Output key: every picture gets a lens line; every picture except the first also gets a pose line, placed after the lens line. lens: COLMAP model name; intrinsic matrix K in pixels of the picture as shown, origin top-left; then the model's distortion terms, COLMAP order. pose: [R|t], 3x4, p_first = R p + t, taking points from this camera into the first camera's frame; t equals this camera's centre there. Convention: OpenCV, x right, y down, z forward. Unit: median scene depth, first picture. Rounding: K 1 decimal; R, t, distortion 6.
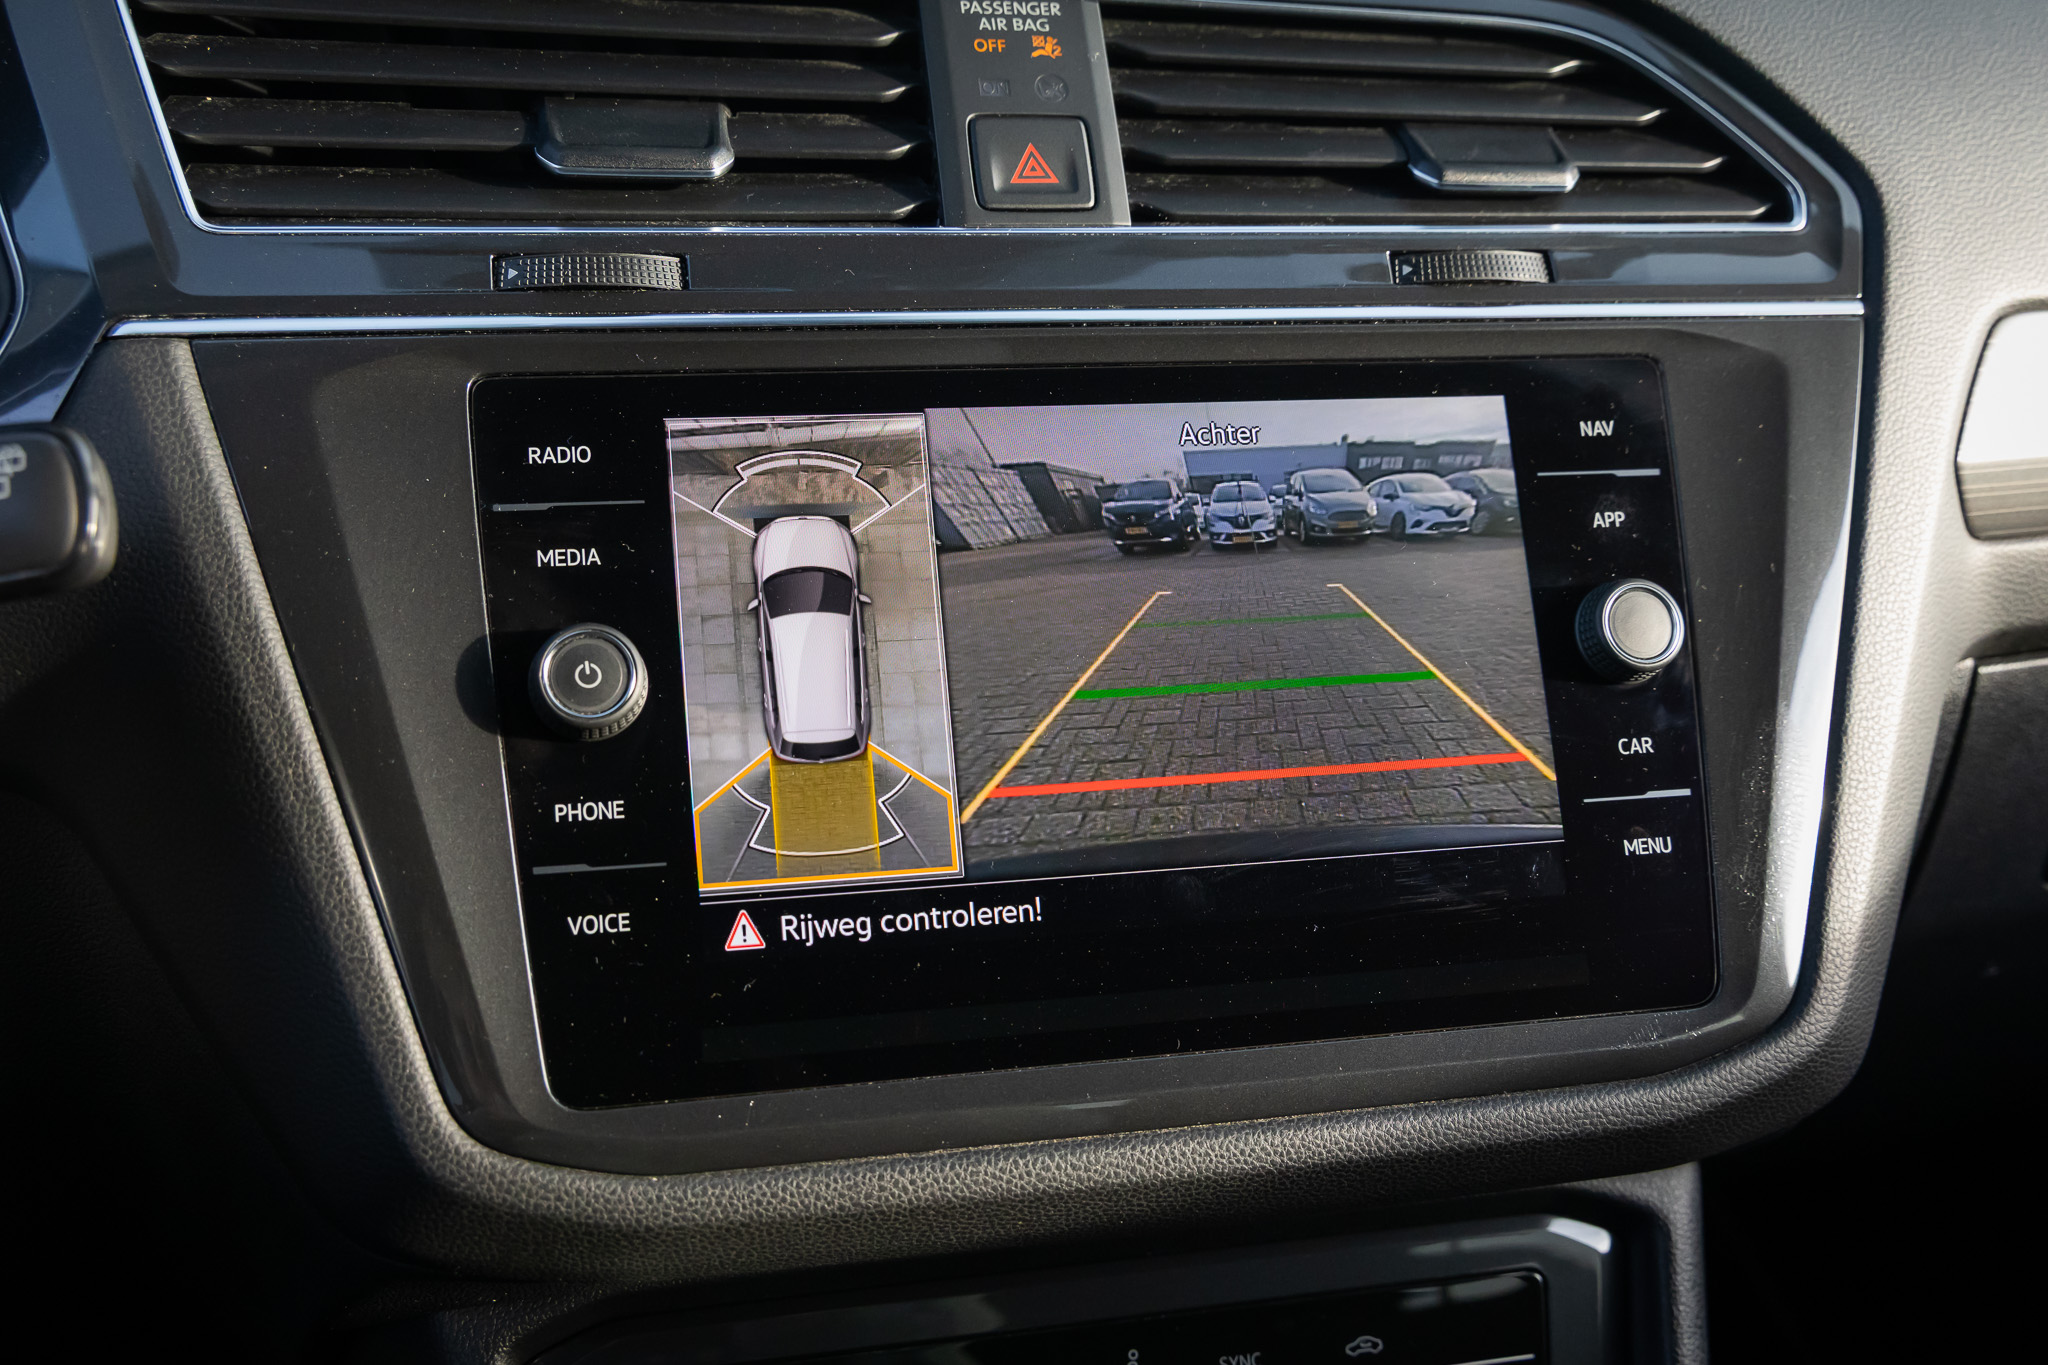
lens RADIAL K [[2095.9, 0, 1031.8], [0, 2095.9, 679.2], [0, 0, 1]] dist [-0.001459, 0.000000]
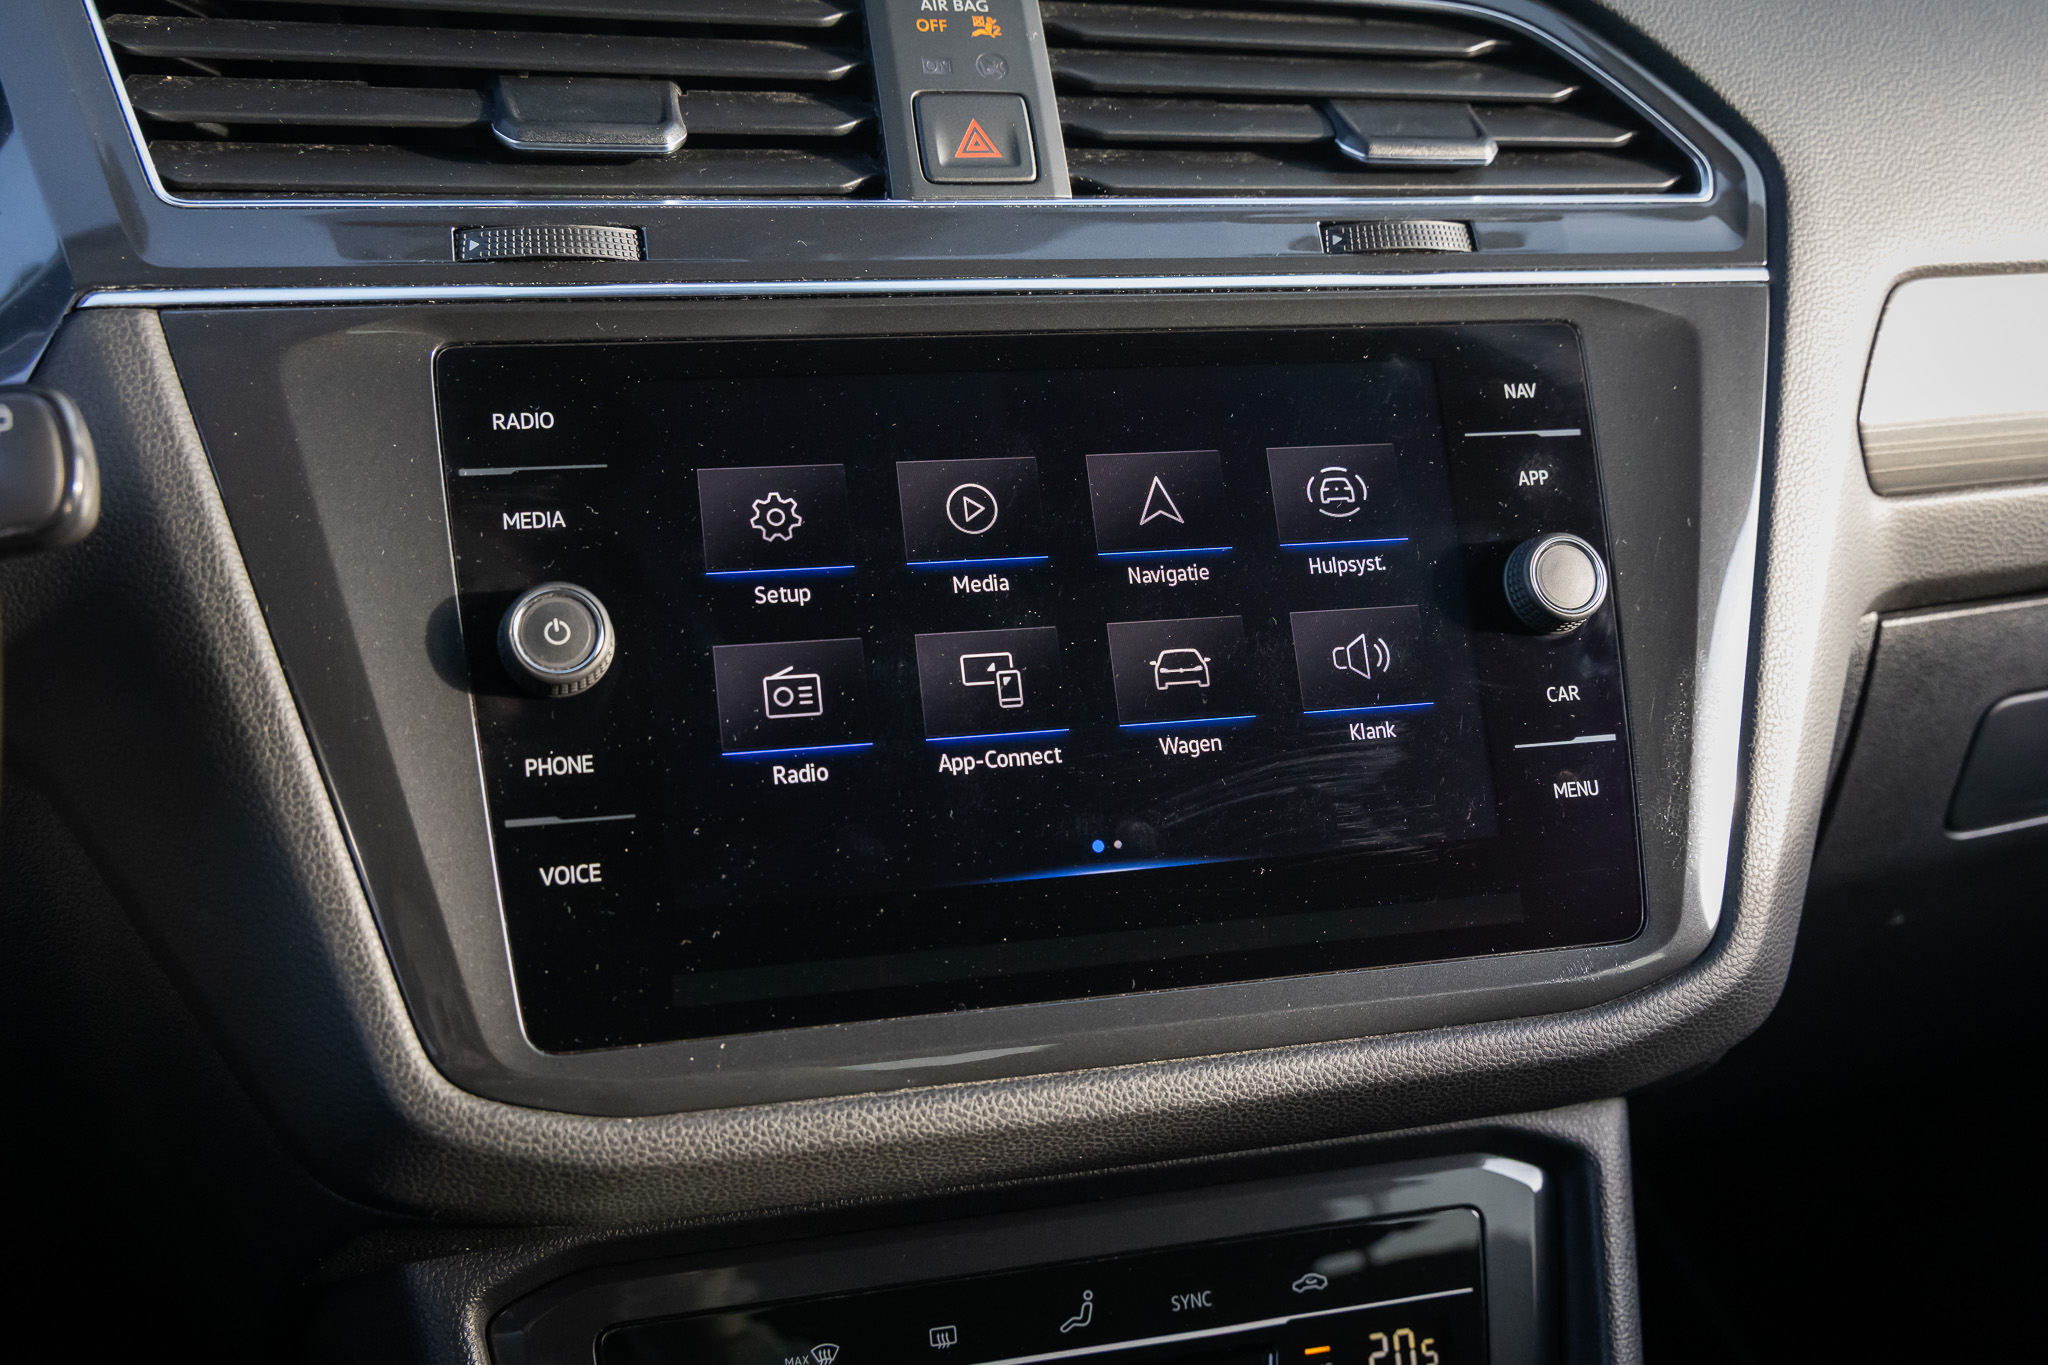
lens RADIAL K [[2095.9, 0, 1013.1], [0, 2095.9, 675.9], [0, 0, 1]] dist [-0.001459, 0.000000]
pose [[0.999159, -0.014438, 0.038368, -0.026472], [0.014766, 0.999857, -0.008269, 0.029649], [-0.038243, 0.008828, 0.999229, -0.032872]]
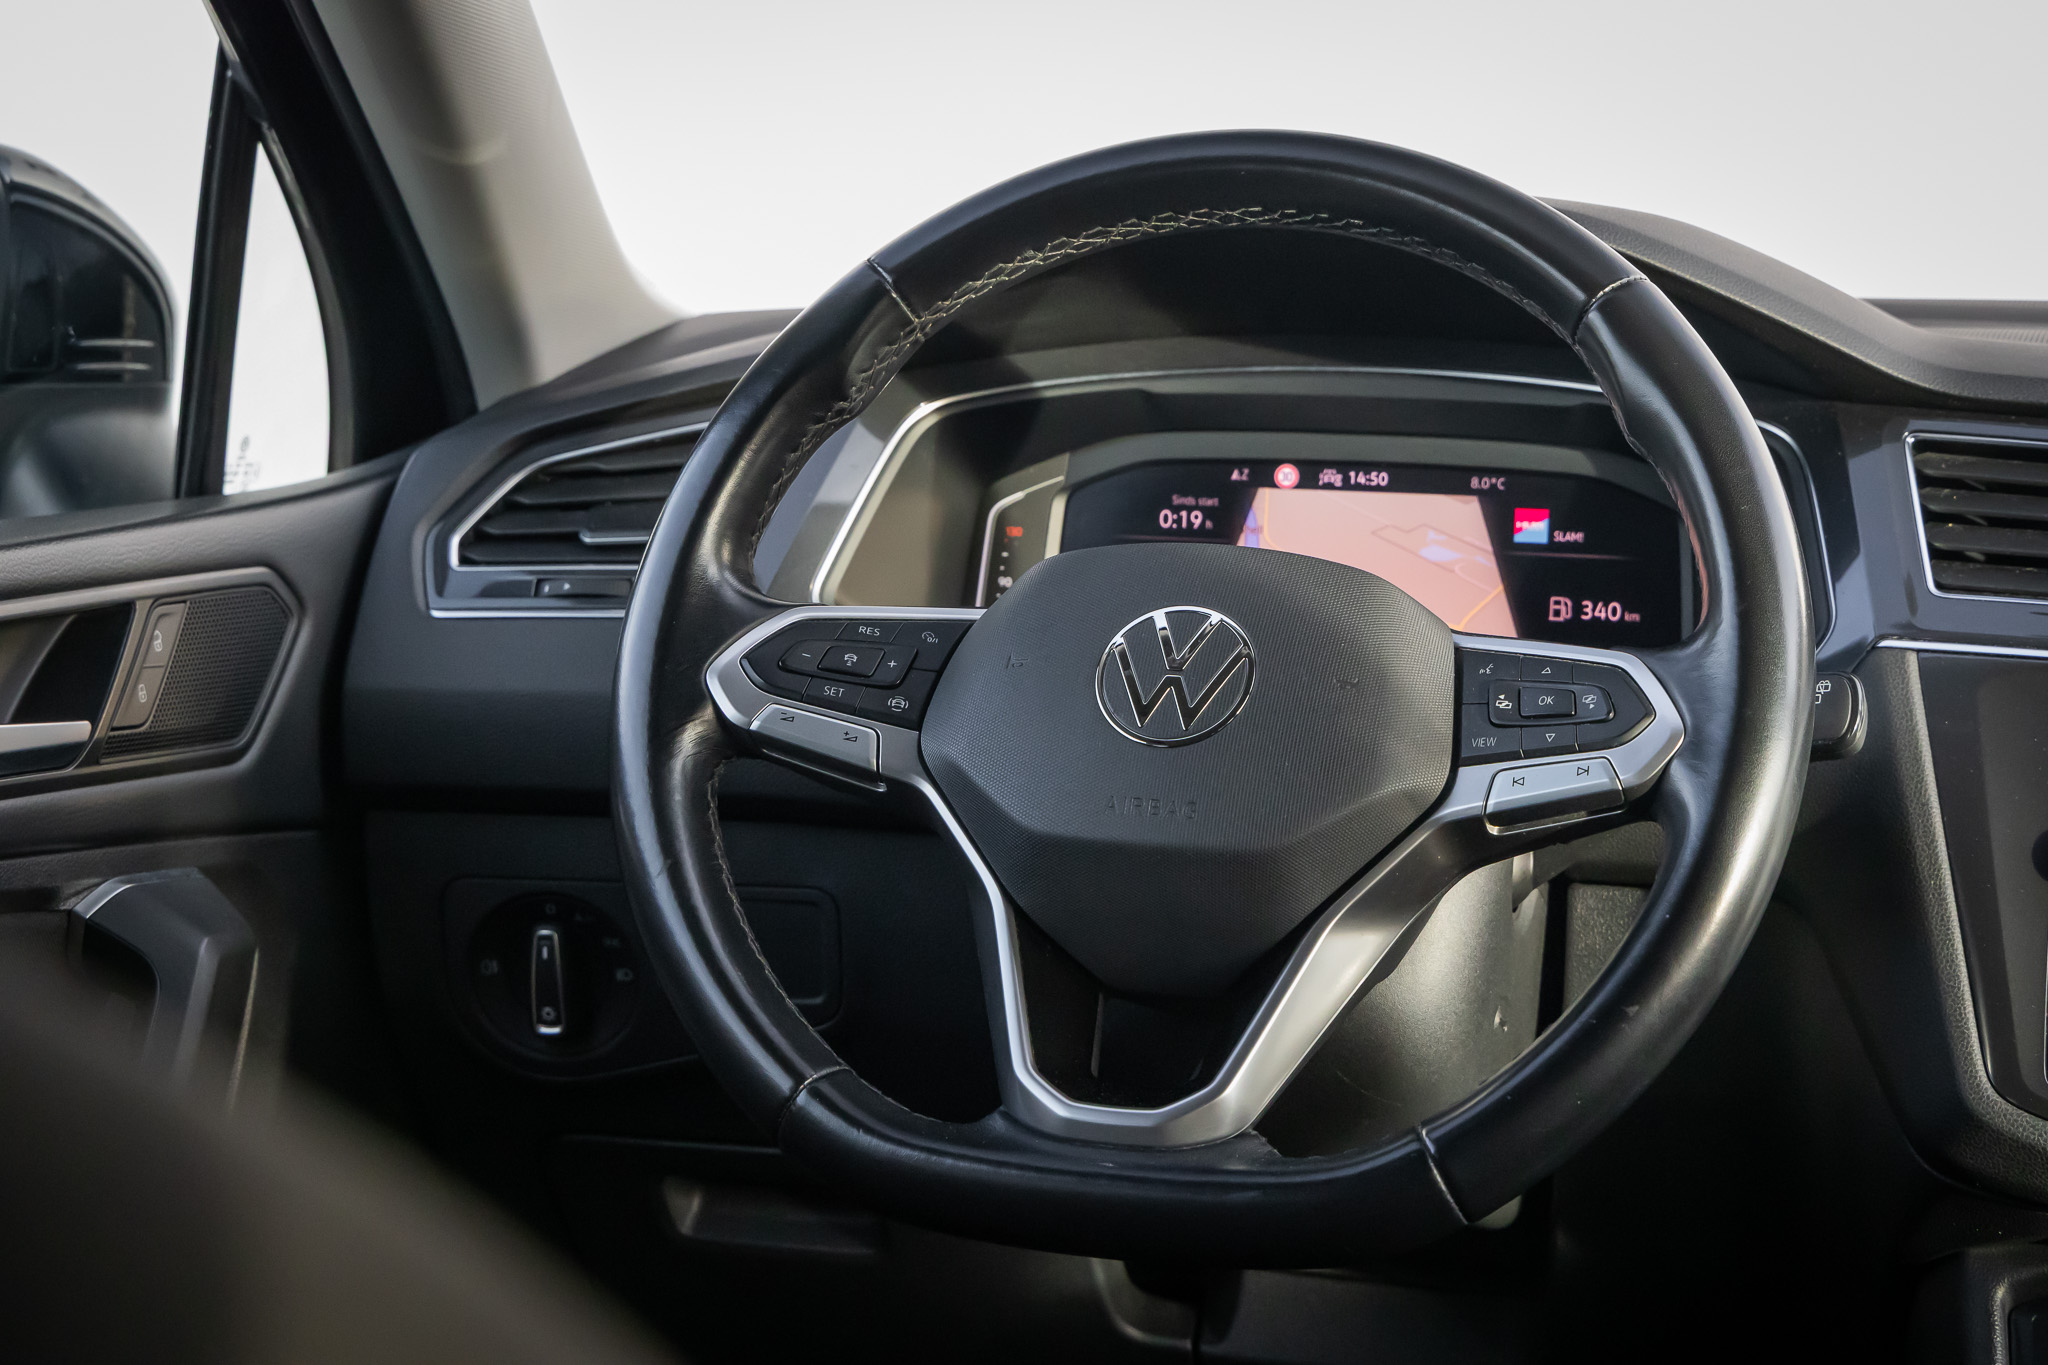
lens RADIAL K [[3581.2, 0, 1024.4], [0, 3581.2, 682.6], [0, 0, 1]] dist [0.004780, 0.000000]
pose [[0.807386, 0.067013, -0.586206, 0.749682], [-0.203533, 0.964178, -0.170105, 0.519551], [0.553808, 0.256653, 0.792103, -1.773799]]
